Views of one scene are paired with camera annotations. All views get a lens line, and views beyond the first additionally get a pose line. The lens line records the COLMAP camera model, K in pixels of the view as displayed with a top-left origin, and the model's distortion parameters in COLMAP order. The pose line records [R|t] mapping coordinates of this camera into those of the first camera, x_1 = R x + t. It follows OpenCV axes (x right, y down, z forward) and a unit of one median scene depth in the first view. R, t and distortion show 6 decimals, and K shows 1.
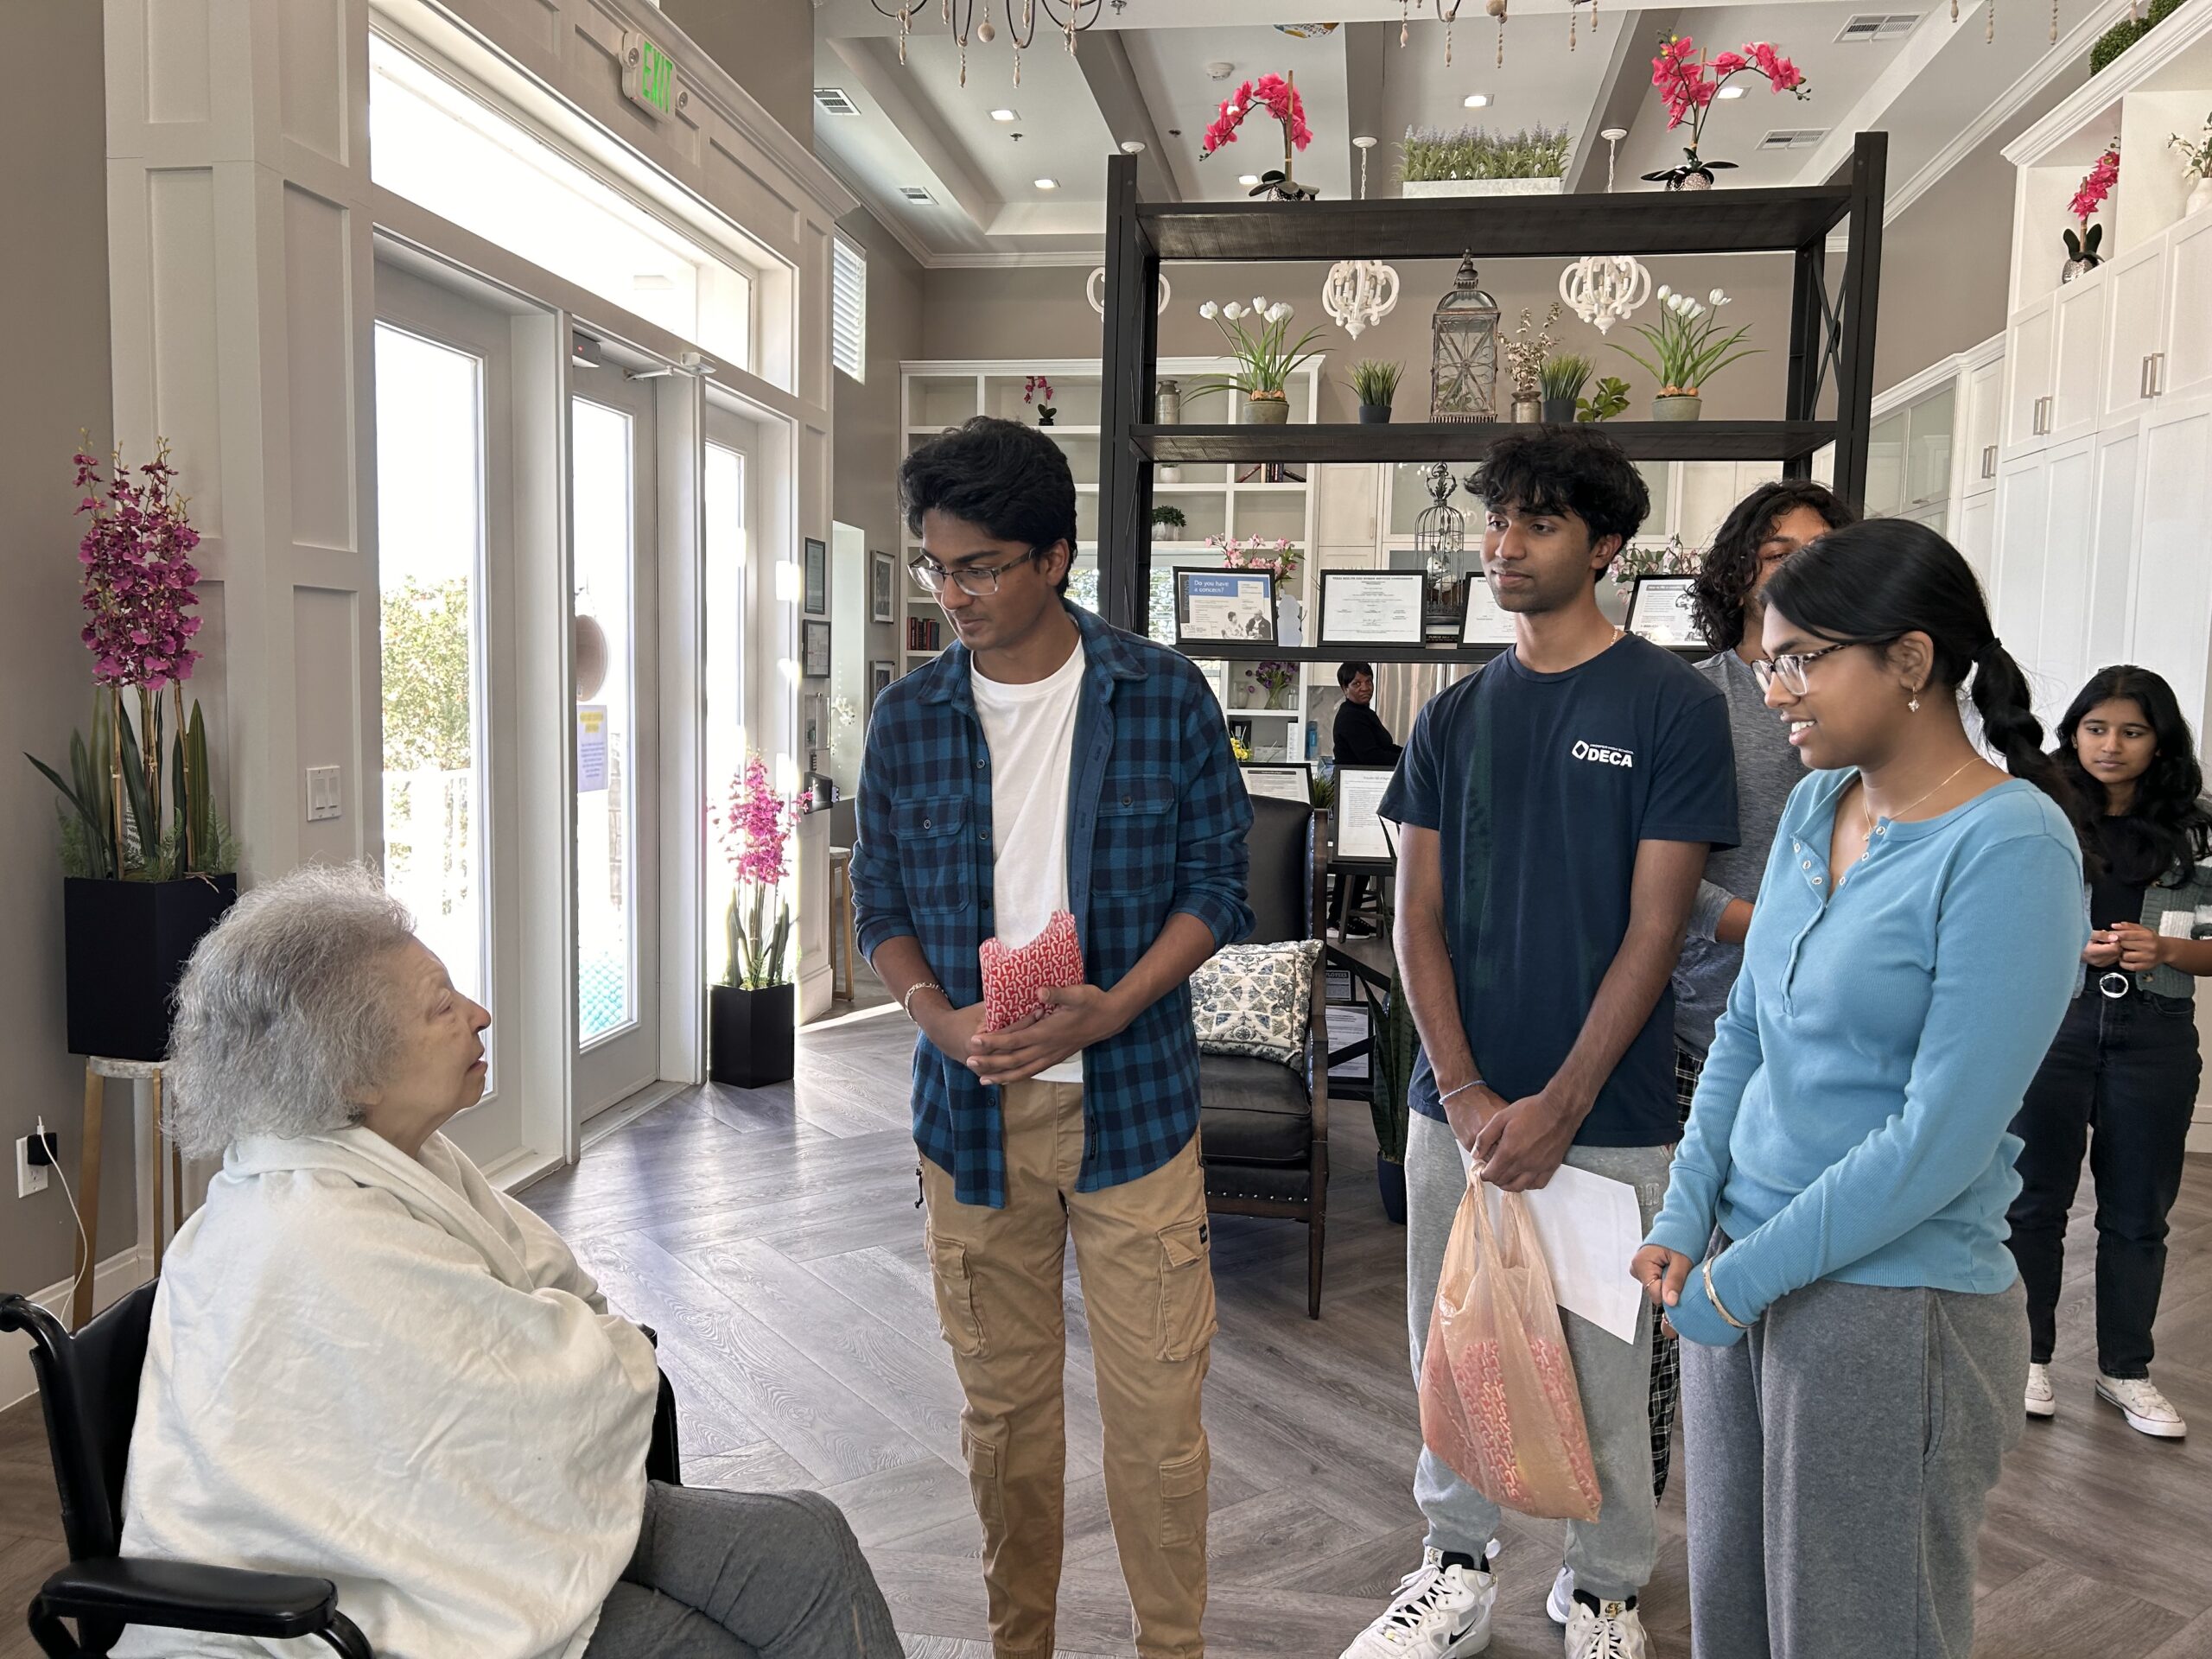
lens RADIAL K [[1639.0, 0, 1106.0], [0, 1639.0, 829.5], [0, 0, 1]] dist [0.001906, -0.000753]
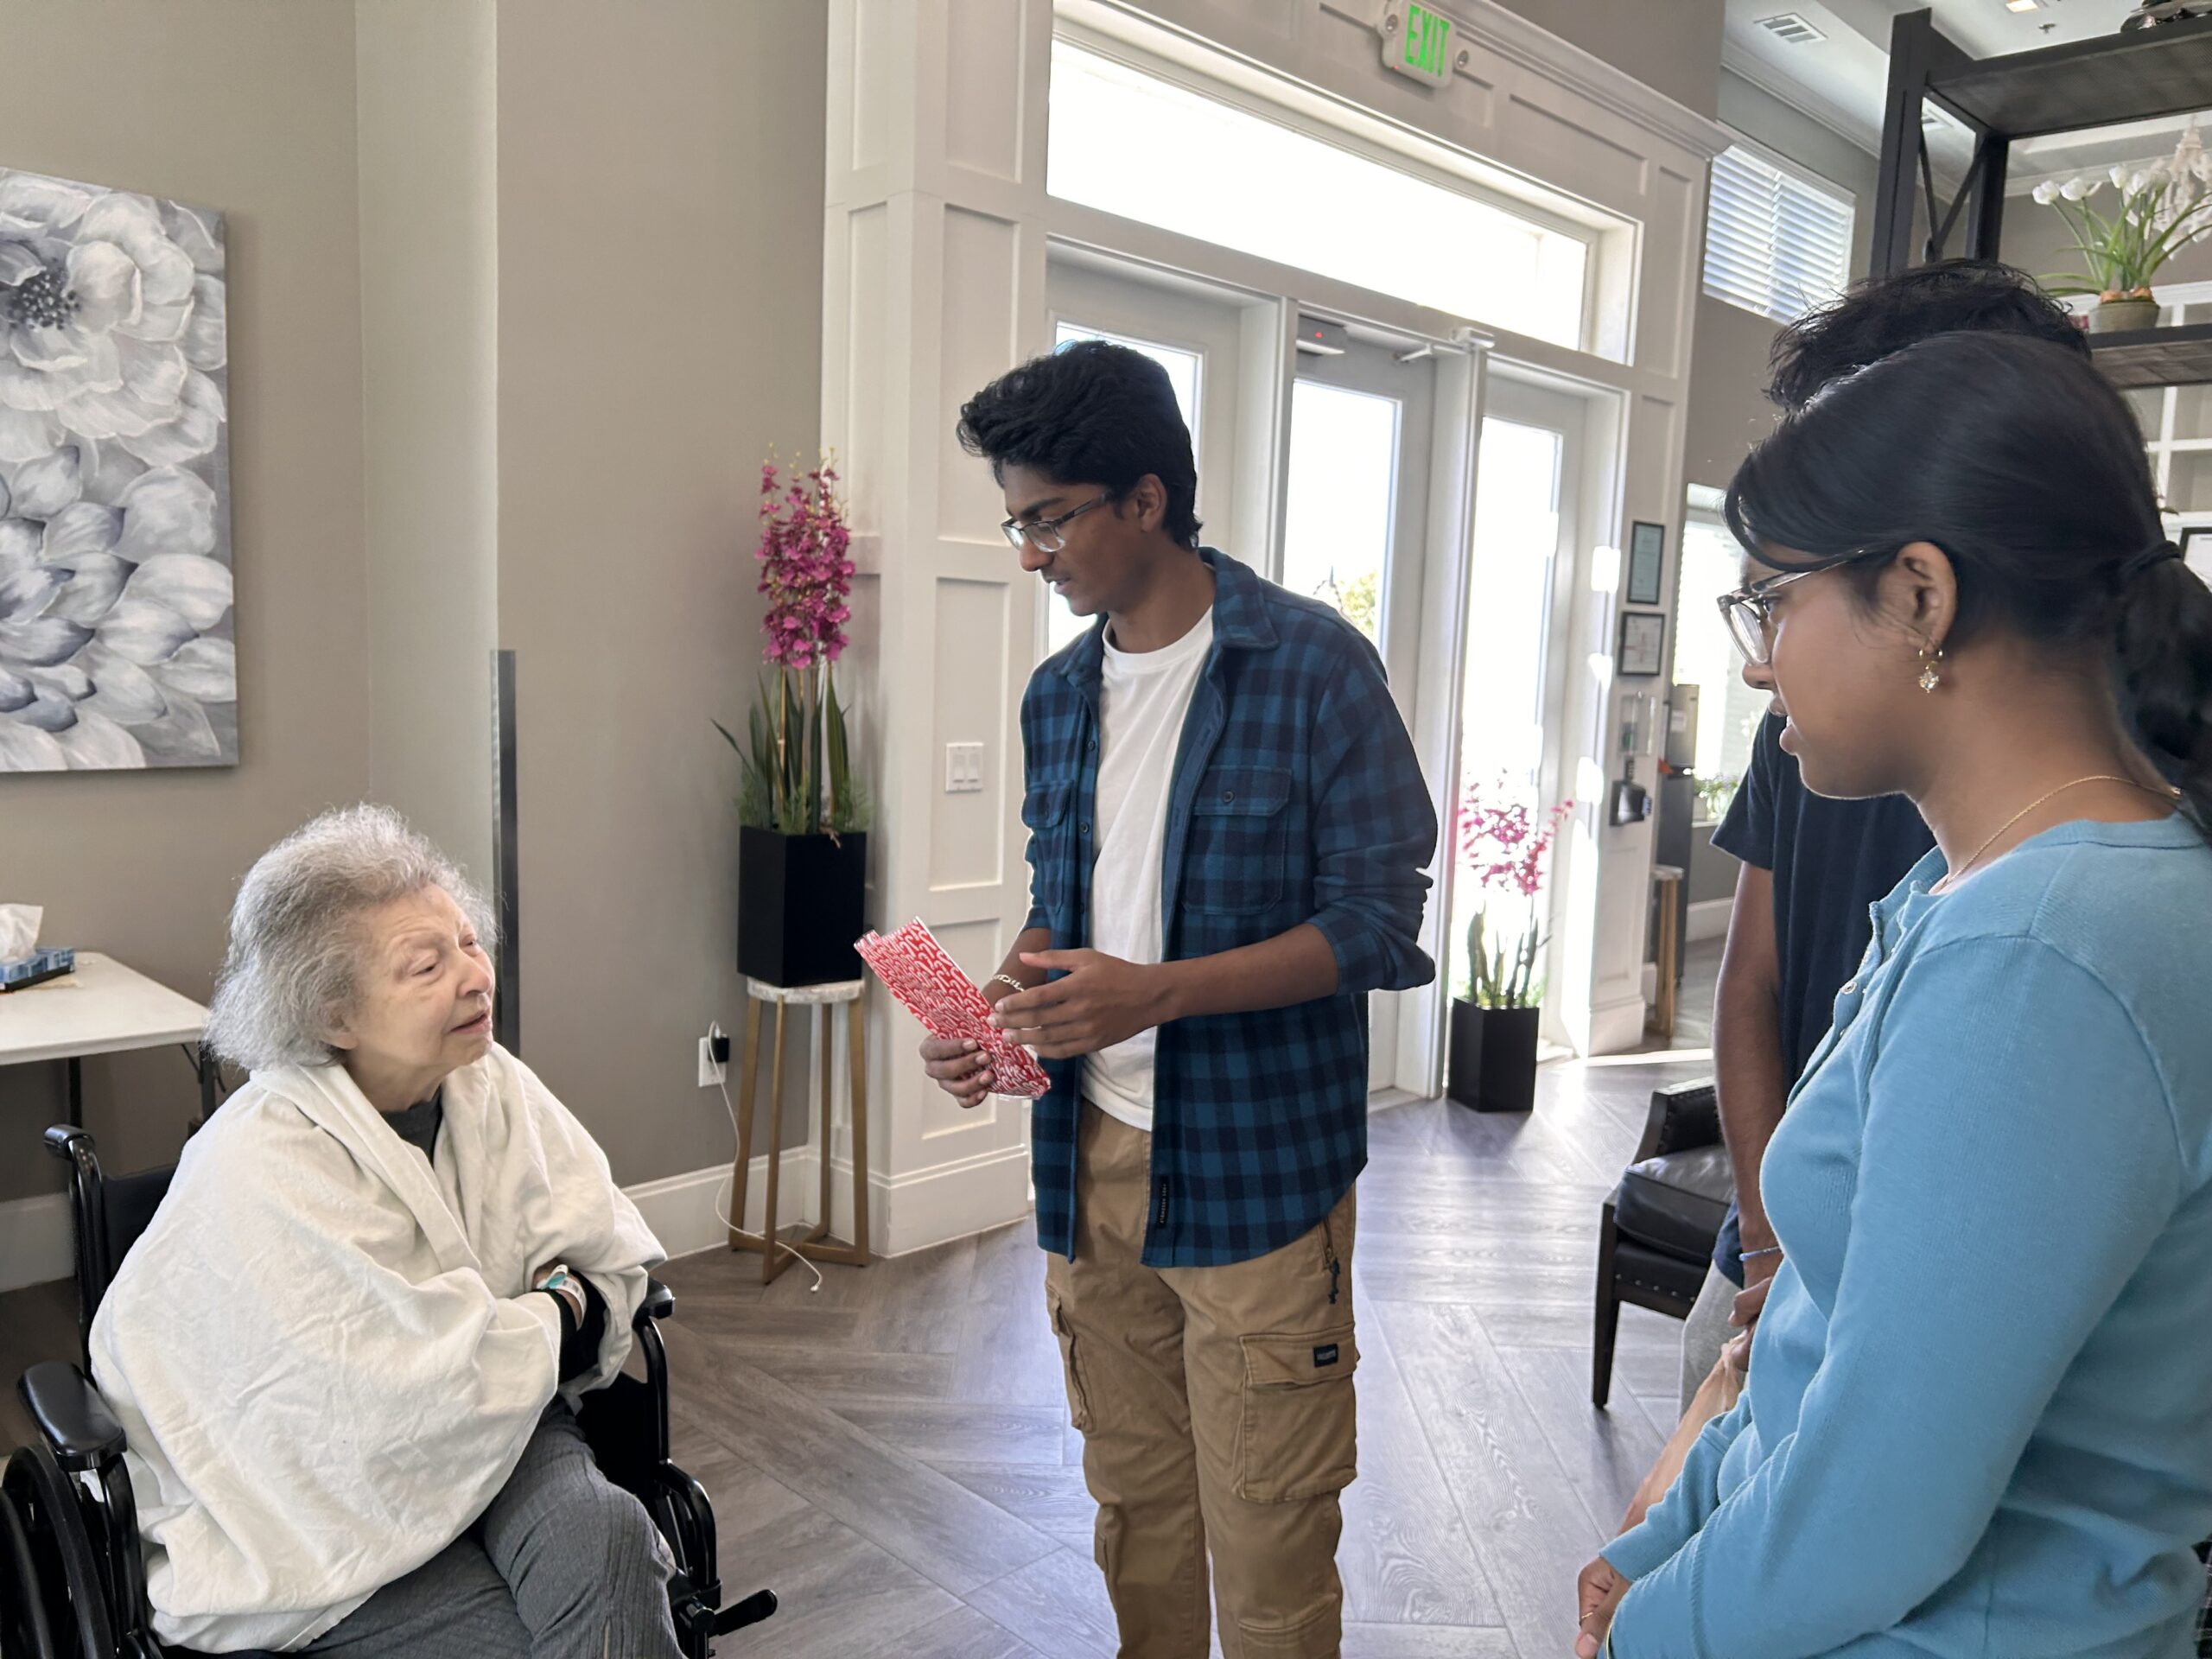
lens RADIAL K [[1656.7, 0, 1106.0], [0, 1656.7, 829.5], [0, 0, 1]] dist [0.032031, -0.049683]
pose [[0.800095, 0.067555, -0.596057, 0.258483], [-0.071324, 0.997303, 0.017293, -0.006516], [0.595618, 0.028677, 0.802756, 0.174685]]
